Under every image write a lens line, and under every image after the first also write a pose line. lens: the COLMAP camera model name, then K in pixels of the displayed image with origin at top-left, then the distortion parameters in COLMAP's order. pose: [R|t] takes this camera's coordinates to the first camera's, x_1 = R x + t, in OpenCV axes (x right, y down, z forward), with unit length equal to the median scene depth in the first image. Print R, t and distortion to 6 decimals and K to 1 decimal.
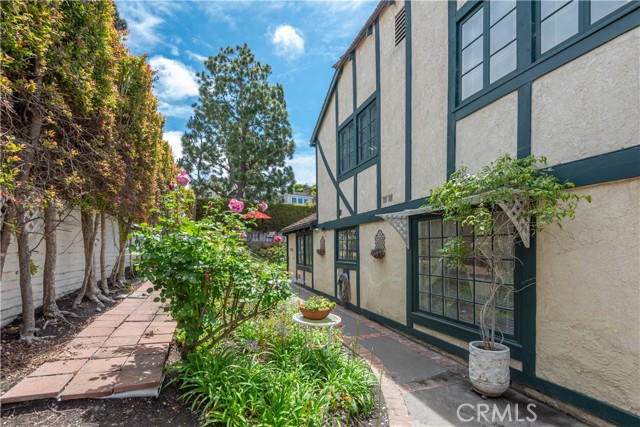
lens RADIAL K [[298.8, 0, 318.6], [0, 298.8, 246.9], [0, 0, 1]] dist [0.028167, -0.000122]
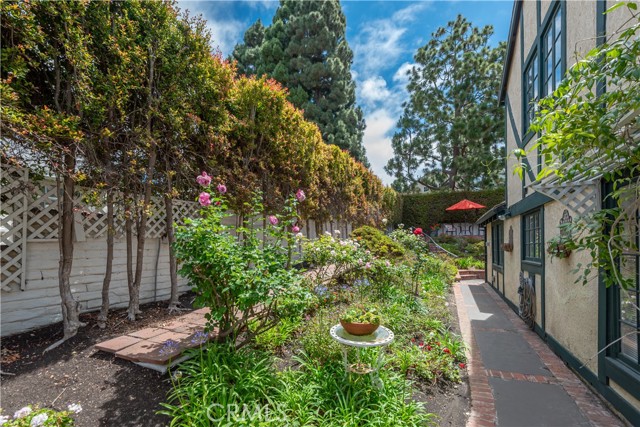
lens RADIAL K [[298.8, 0, 318.6], [0, 298.8, 246.9], [0, 0, 1]] dist [0.028167, -0.000122]
pose [[0.739966, -0.007935, -0.672597, 0.162304], [0.017433, 0.999821, 0.007383, 0.003406], [0.672418, -0.017188, 0.739972, 0.133114]]
